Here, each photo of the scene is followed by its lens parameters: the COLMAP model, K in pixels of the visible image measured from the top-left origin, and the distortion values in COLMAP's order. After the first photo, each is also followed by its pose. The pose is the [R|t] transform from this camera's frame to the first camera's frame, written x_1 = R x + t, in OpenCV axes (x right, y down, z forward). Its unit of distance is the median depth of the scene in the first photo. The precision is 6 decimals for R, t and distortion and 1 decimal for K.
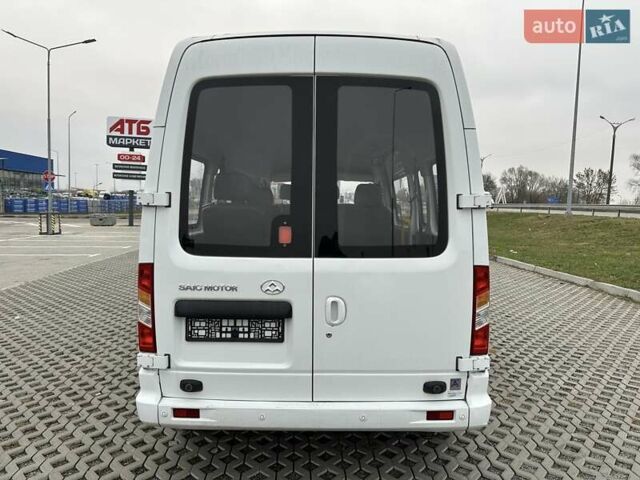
lens RADIAL K [[454.9, 0, 318.4], [0, 454.9, 240.9], [0, 0, 1]] dist [0.046614, -0.056233]
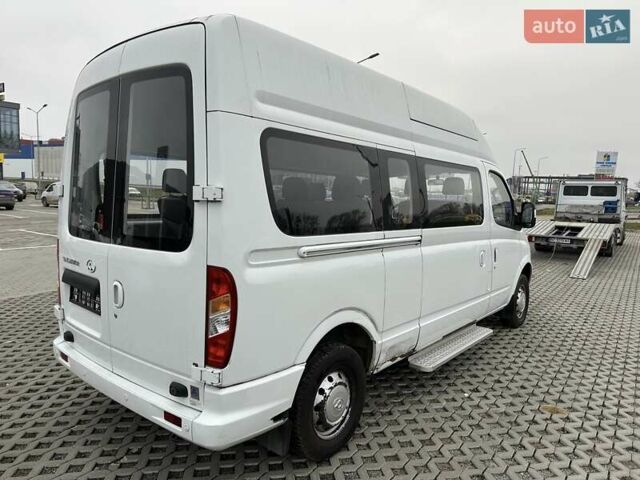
lens RADIAL K [[454.9, 0, 333.3], [0, 454.9, 248.1], [0, 0, 1]] dist [0.046614, -0.056233]
pose [[0.780132, 0.077233, -0.620830, 1.076135], [-0.067789, 0.996943, 0.038840, -0.031406], [0.621932, 0.011786, 0.782983, 0.454492]]
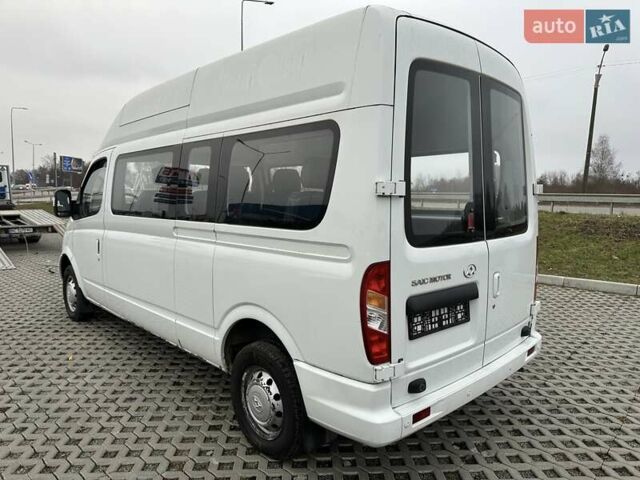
lens RADIAL K [[454.9, 0, 321.9], [0, 454.9, 240.1], [0, 0, 1]] dist [0.046614, -0.056233]
pose [[0.719475, -0.073950, 0.690570, -1.049605], [0.056729, 0.997250, 0.047688, -0.038976], [-0.692197, 0.004865, 0.721692, 0.457578]]
